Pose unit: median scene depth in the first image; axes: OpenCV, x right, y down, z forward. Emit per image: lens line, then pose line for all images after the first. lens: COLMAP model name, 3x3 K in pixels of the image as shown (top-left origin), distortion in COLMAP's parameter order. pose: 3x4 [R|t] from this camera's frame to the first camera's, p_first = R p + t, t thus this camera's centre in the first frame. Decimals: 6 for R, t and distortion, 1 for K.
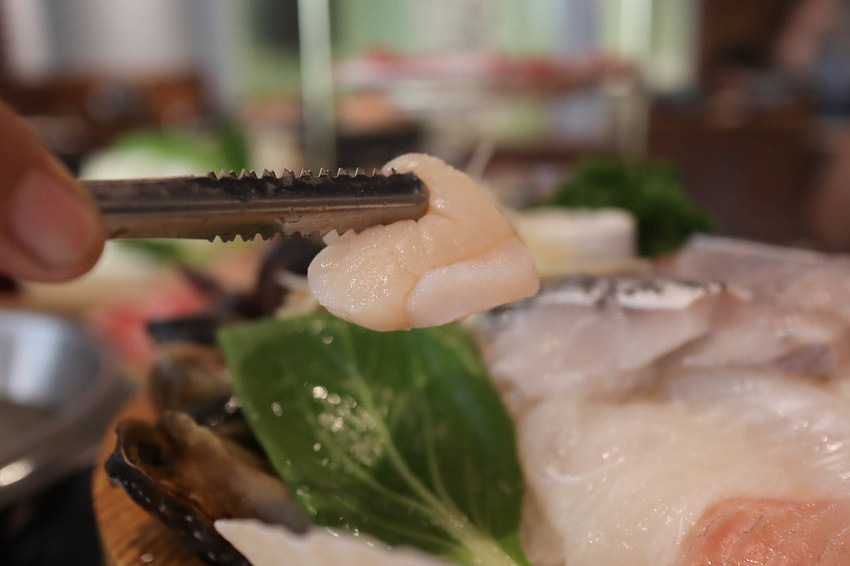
lens RADIAL K [[845.2, 0, 425.0], [0, 845.2, 283.0], [0, 0, 1]] dist [0.007077, -0.002305]
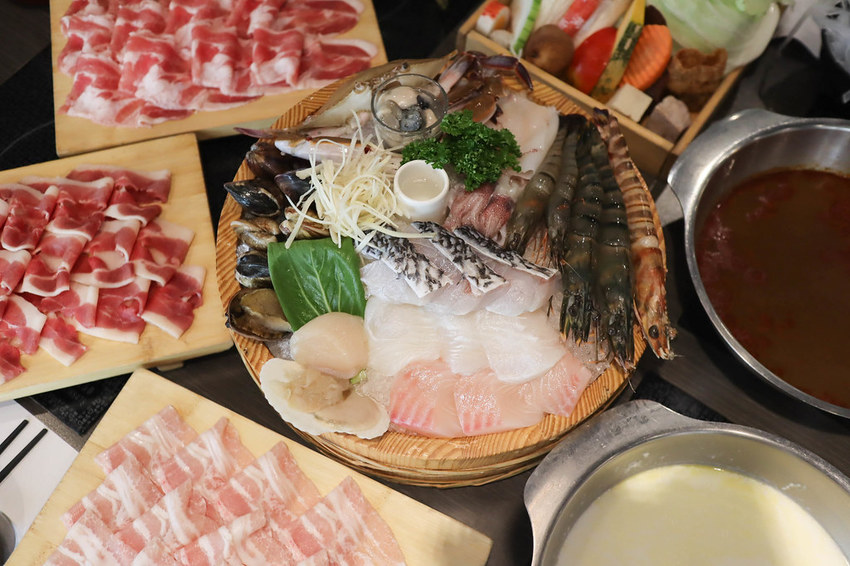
lens RADIAL K [[845.2, 0, 425.0], [0, 845.2, 283.0], [0, 0, 1]] dist [0.007077, -0.002305]
pose [[0.989995, 0.140757, -0.009897, 0.337372], [-0.080448, 0.620656, 0.779945, -2.178011], [0.115926, -0.771345, 0.625770, -0.704662]]
